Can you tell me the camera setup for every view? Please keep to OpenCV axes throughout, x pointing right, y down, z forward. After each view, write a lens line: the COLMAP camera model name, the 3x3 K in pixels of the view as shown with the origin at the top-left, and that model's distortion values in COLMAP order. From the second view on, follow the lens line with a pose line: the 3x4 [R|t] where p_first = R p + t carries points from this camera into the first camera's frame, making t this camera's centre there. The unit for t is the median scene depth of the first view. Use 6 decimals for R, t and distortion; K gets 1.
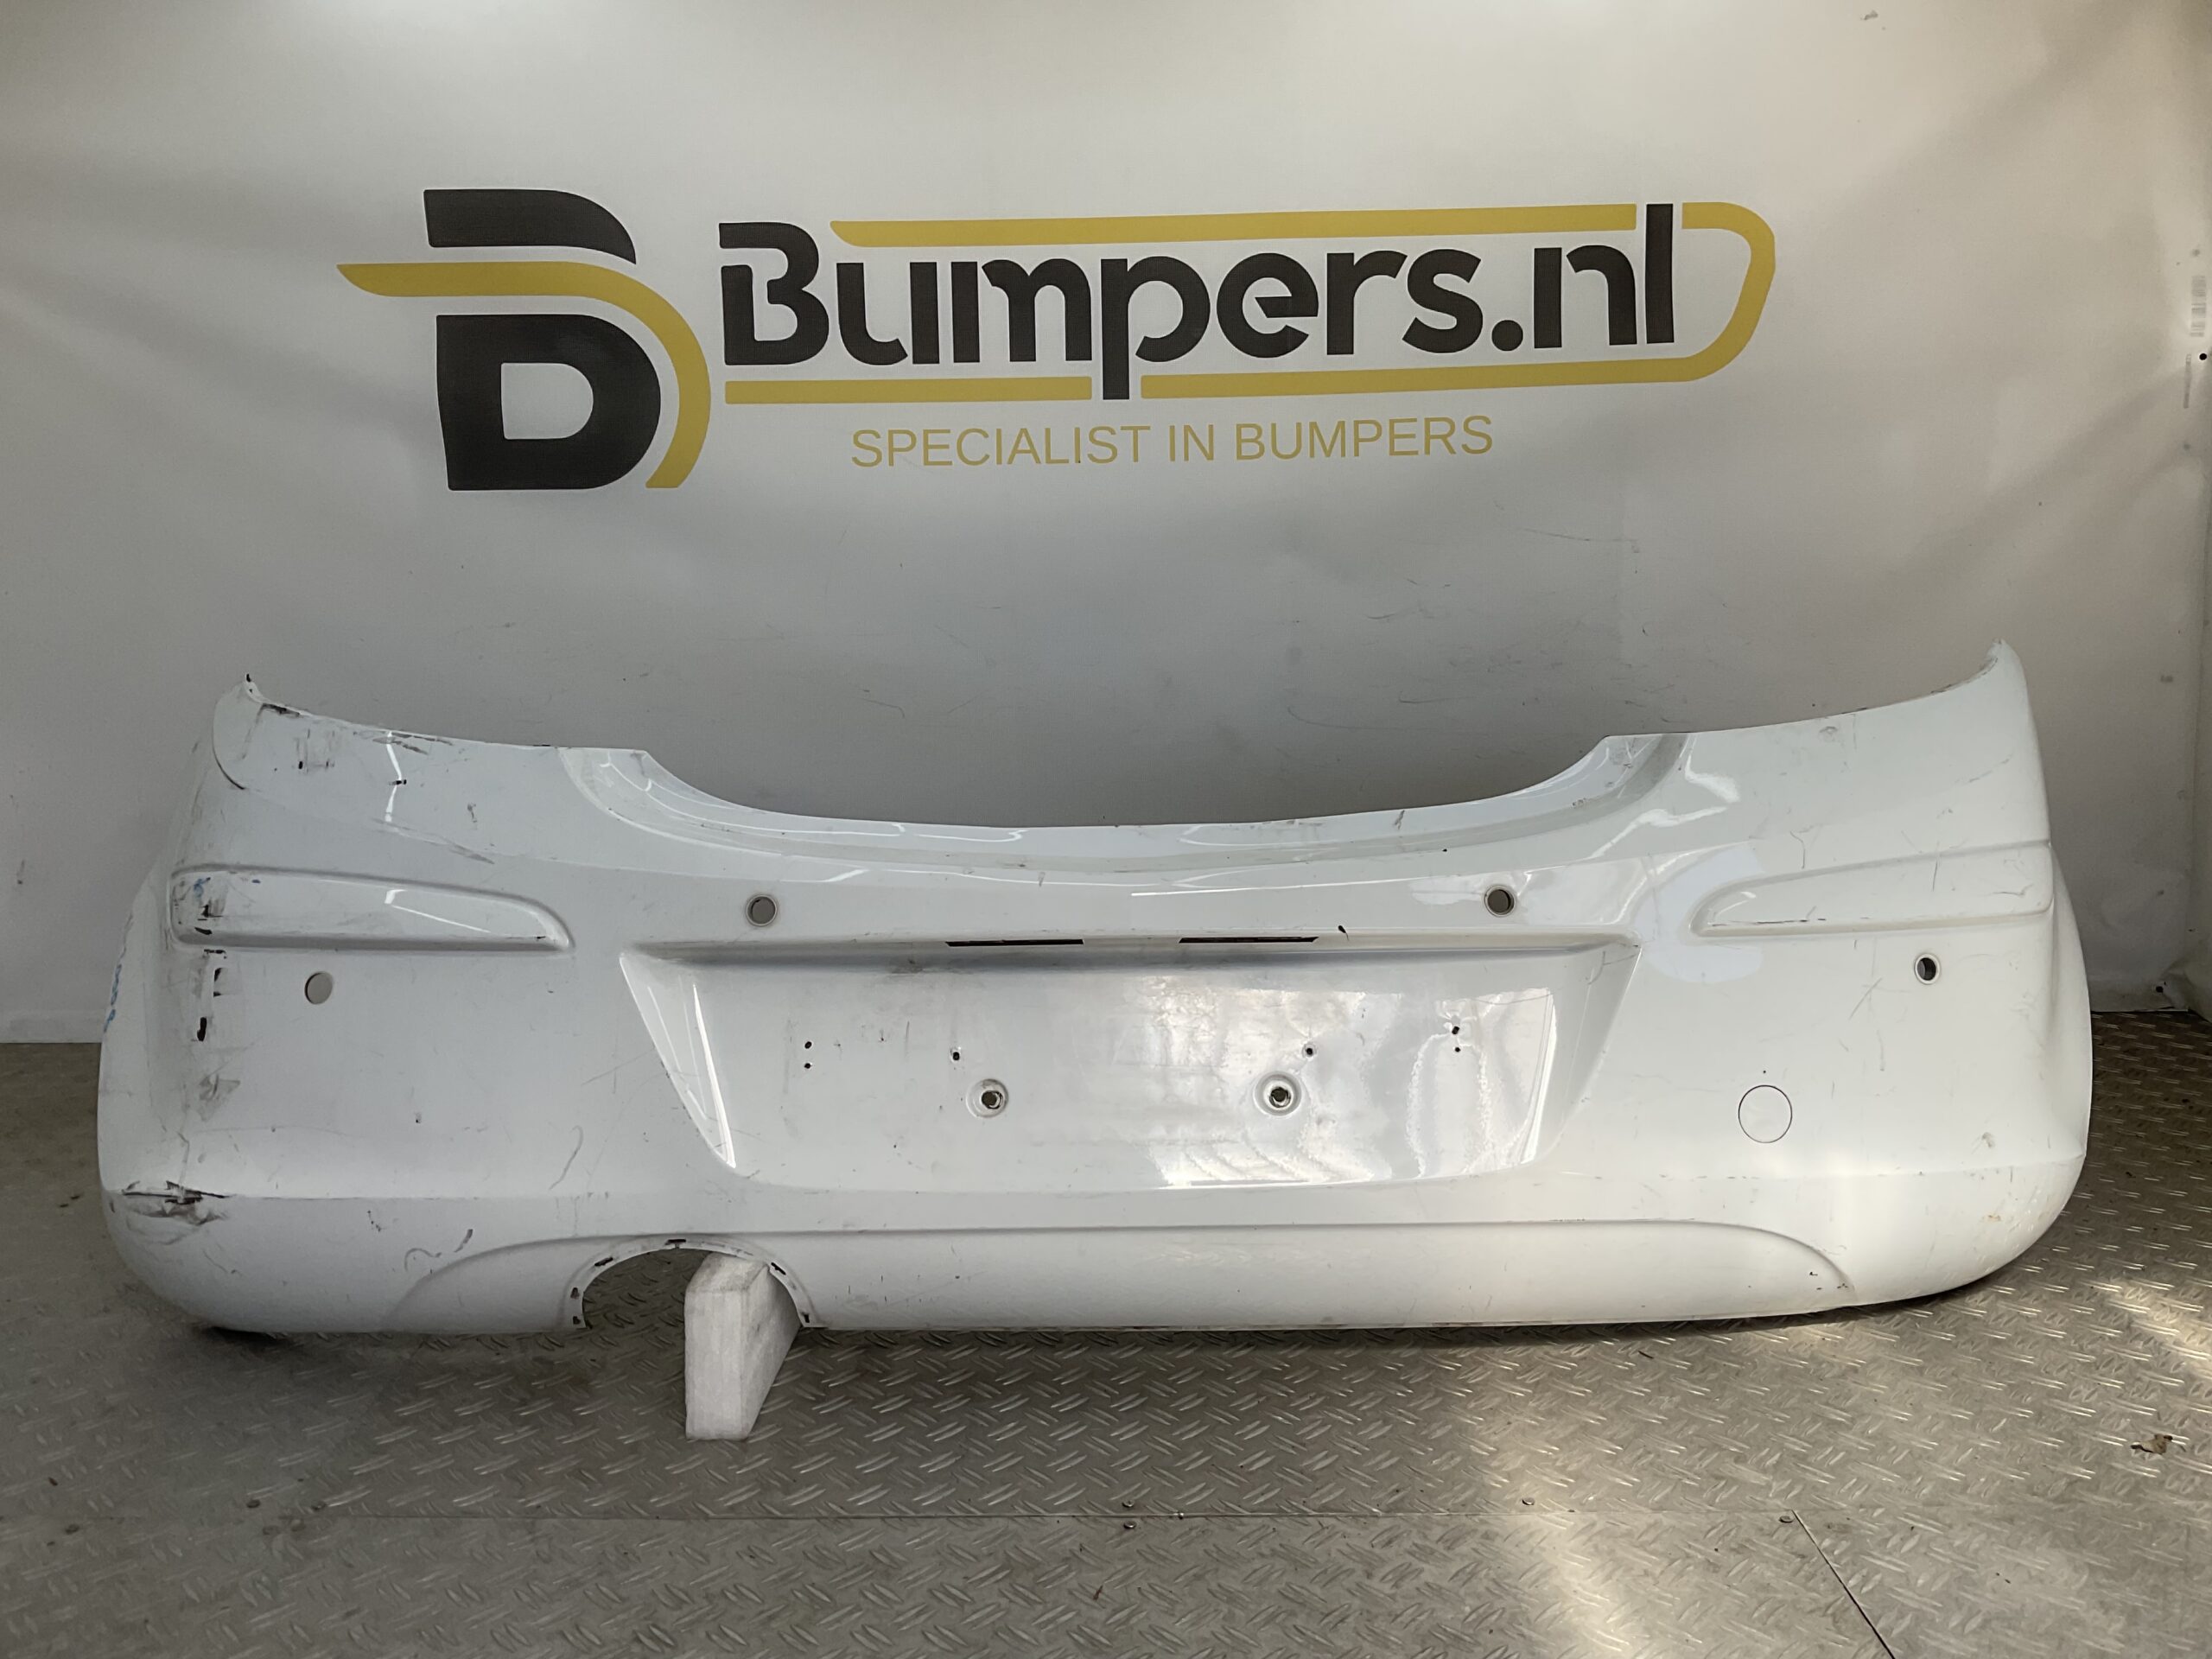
lens RADIAL K [[1852.7, 0, 1100.8], [0, 1852.7, 821.8], [0, 0, 1]] dist [0.077857, -0.128693]
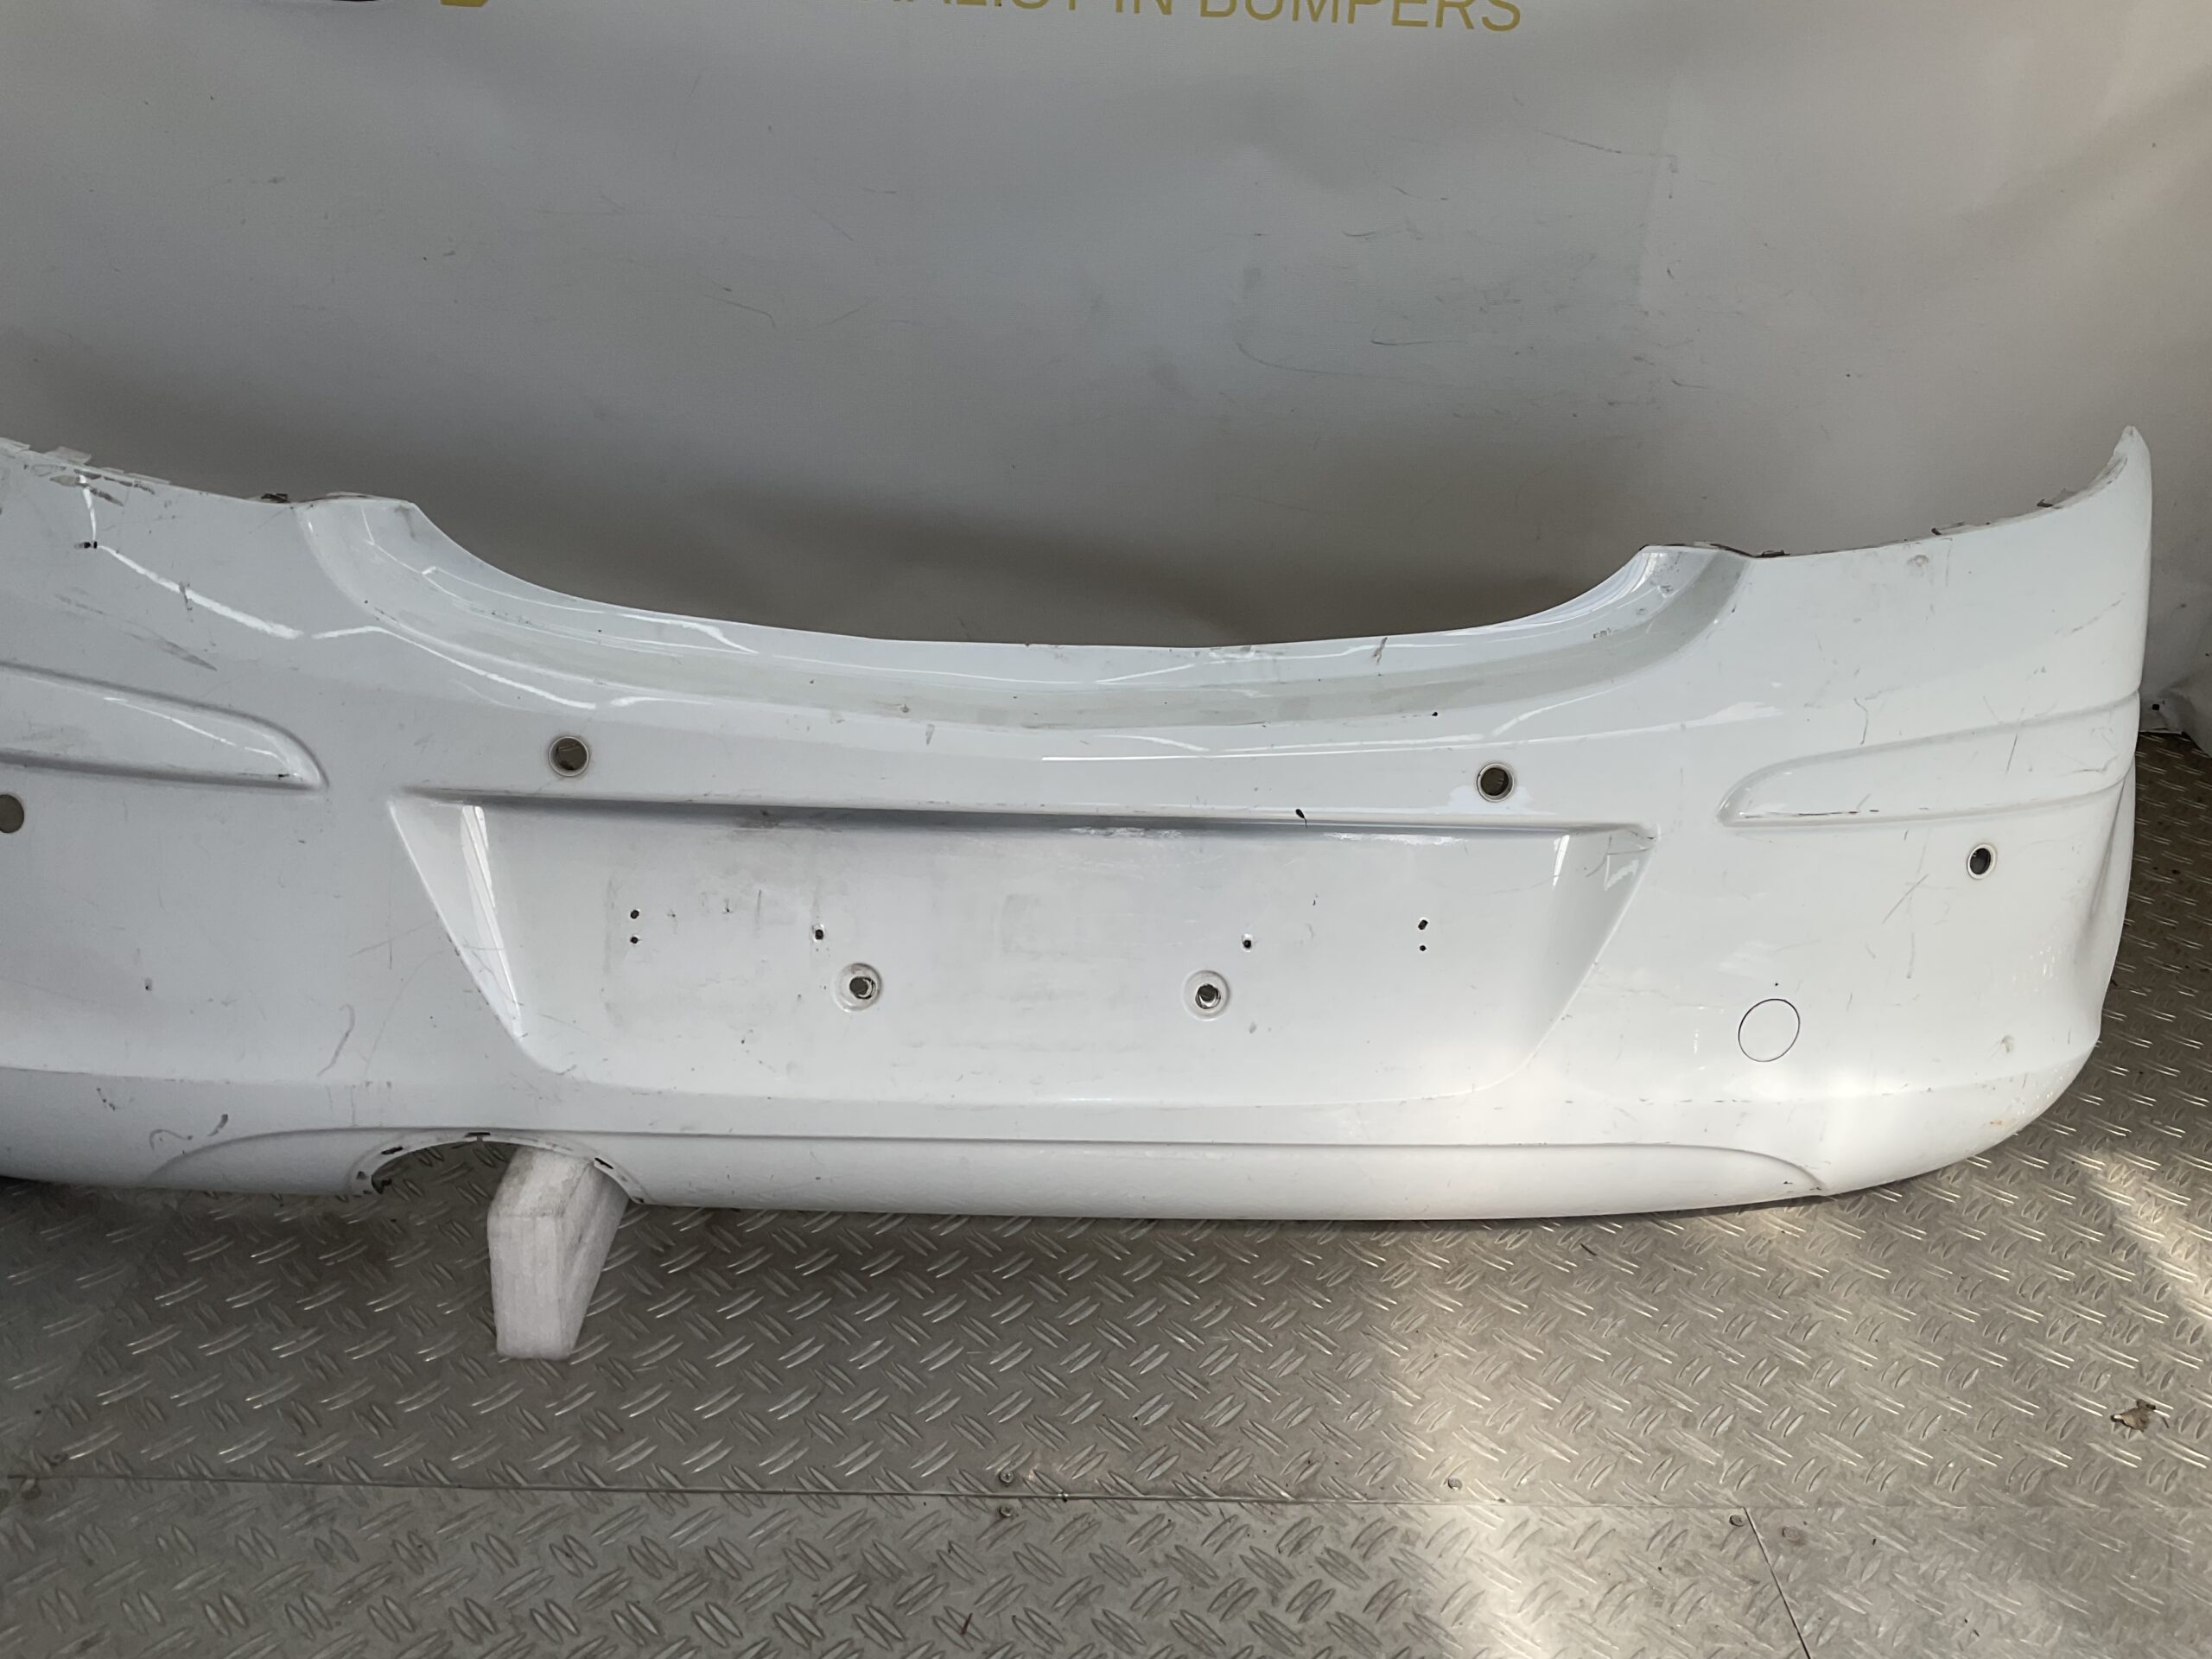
lens RADIAL K [[1852.7, 0, 1101.5], [0, 1852.7, 835.8], [0, 0, 1]] dist [0.077857, -0.128693]
pose [[0.997236, 0.039987, 0.062628, -0.006557], [-0.057395, 0.949829, 0.307459, -0.171065], [-0.047191, -0.310204, 0.949498, 0.225899]]
